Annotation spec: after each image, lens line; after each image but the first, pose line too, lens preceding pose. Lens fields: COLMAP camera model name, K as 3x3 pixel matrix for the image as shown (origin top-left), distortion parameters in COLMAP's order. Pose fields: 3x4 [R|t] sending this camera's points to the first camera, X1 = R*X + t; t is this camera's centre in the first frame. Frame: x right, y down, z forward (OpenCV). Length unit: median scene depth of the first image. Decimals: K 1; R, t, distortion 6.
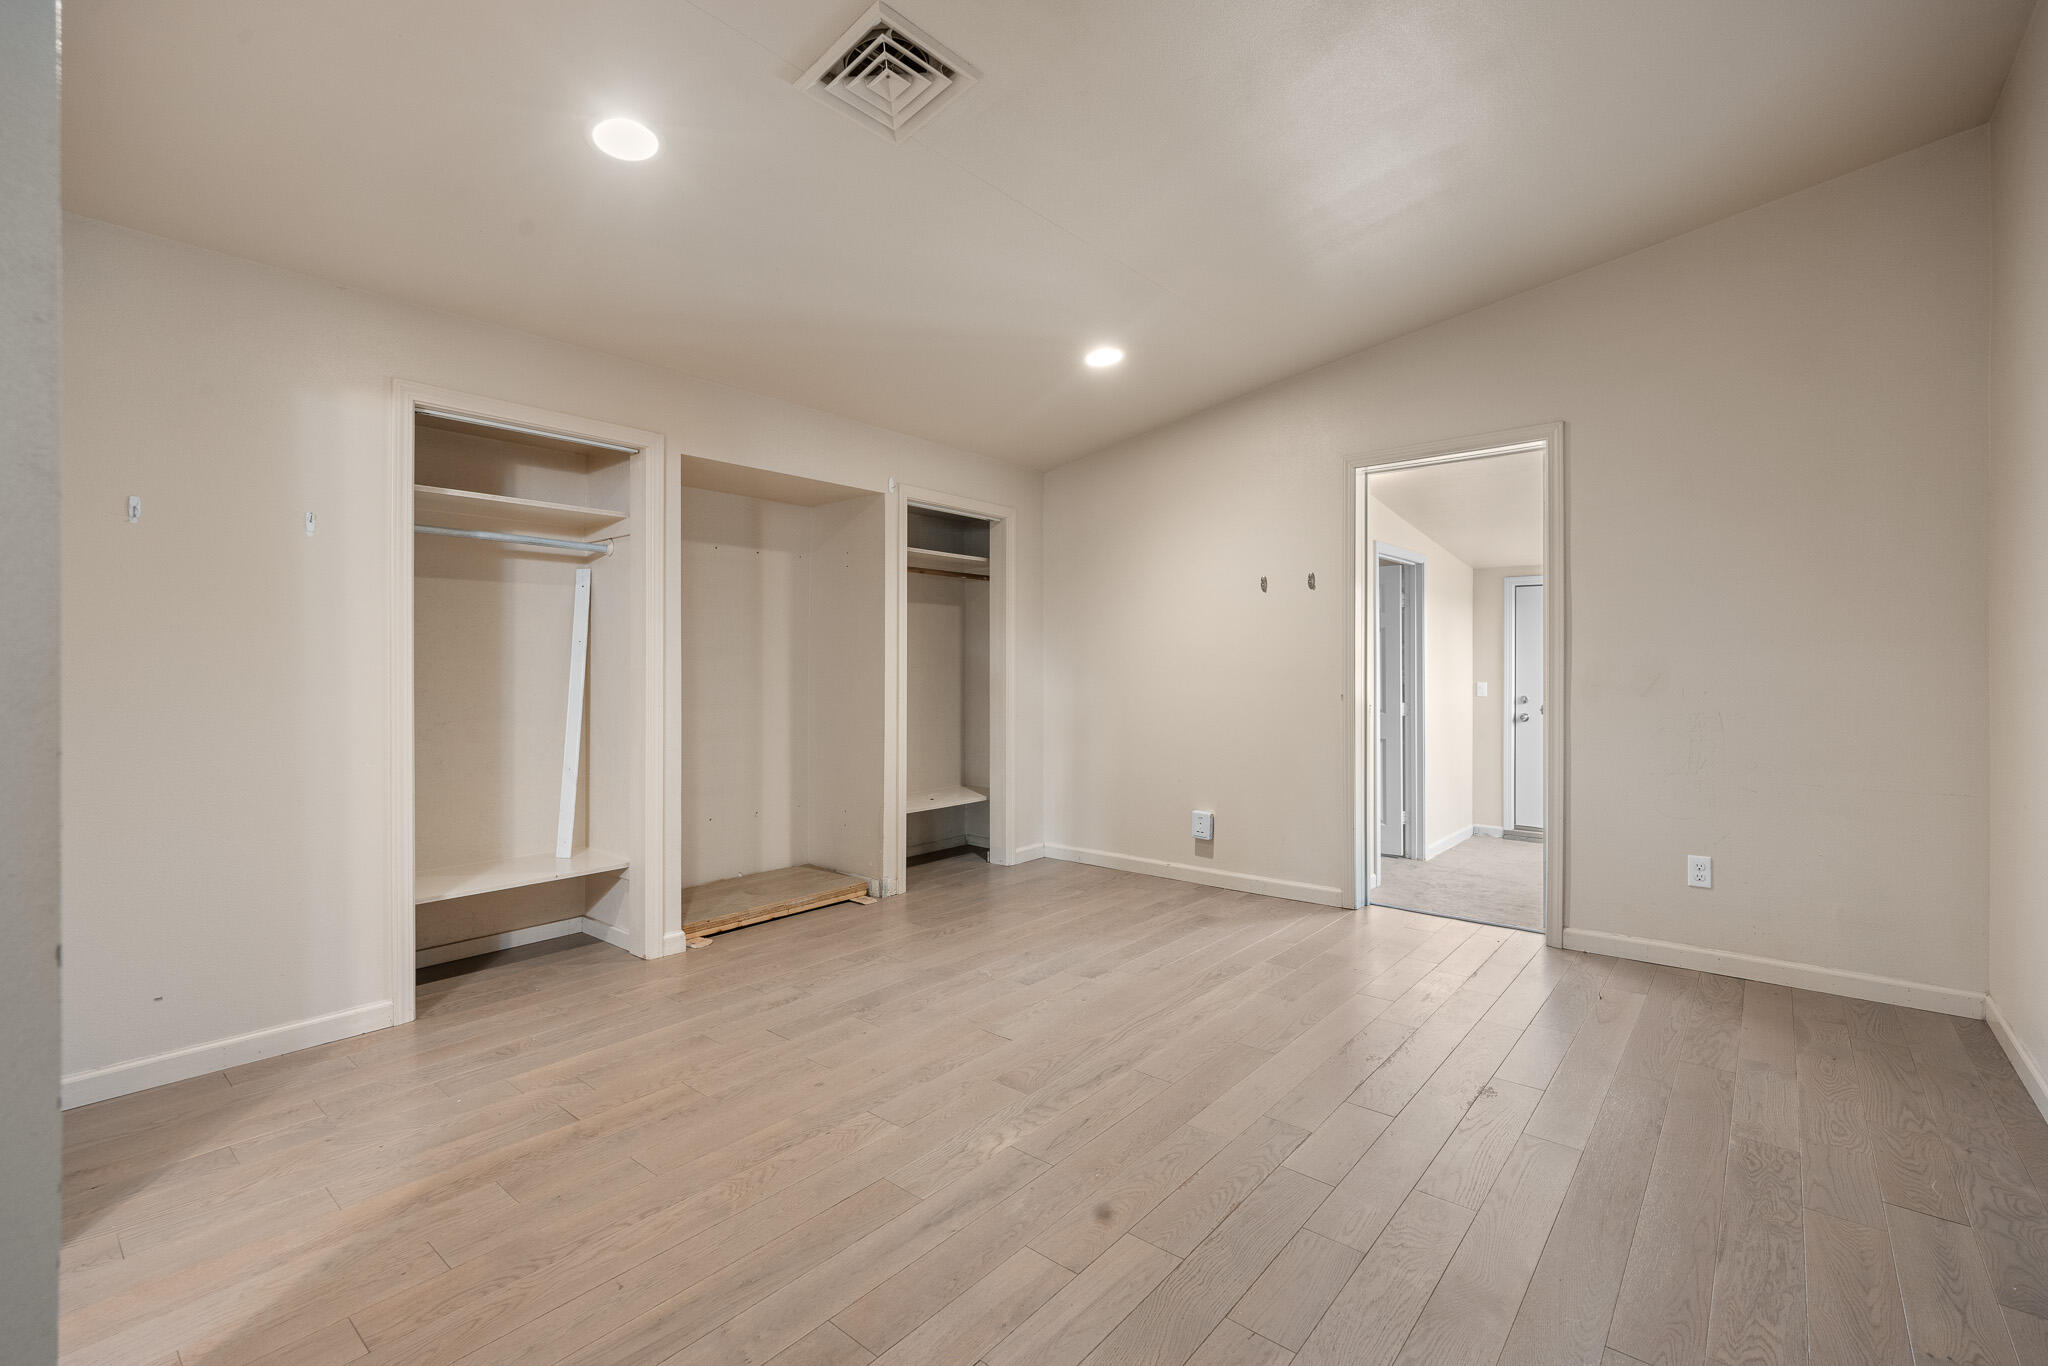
lens RADIAL K [[932.4, 0, 1020.6], [0, 932.4, 668.5], [0, 0, 1]] dist [0.002663, -0.000519]
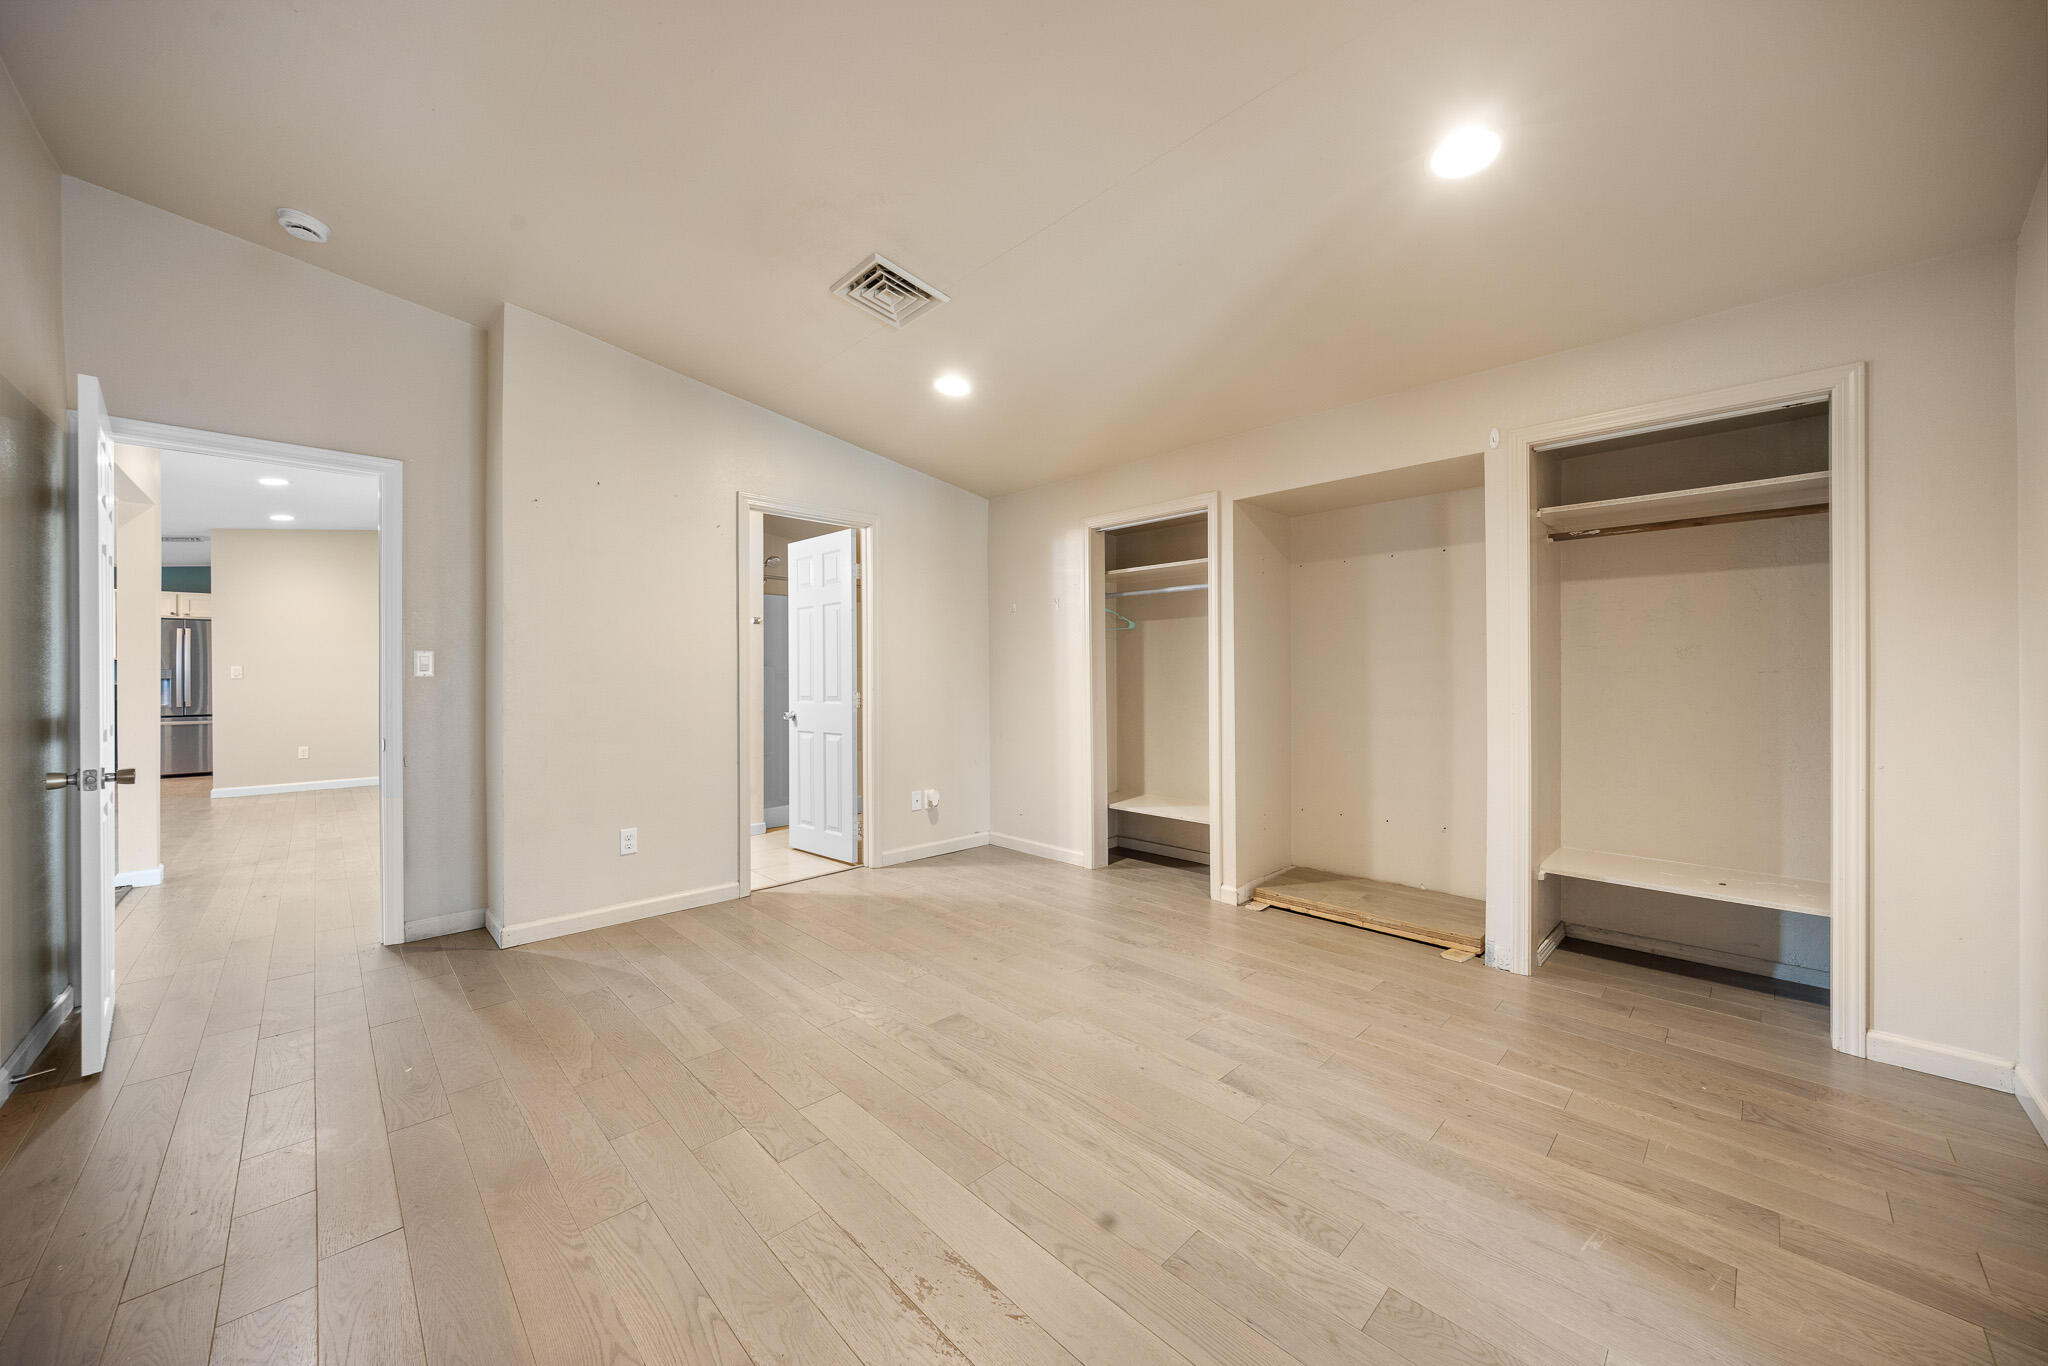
lens RADIAL K [[746.3, 0, 1013.9], [0, 746.3, 678.8], [0, 0, 1]] dist [-0.006033, -0.000202]
pose [[-0.132247, 0.006320, -0.991197, 0.831373], [0.001882, 0.999979, 0.006125, -0.002069], [0.991215, -0.001056, -0.132256, 1.079501]]
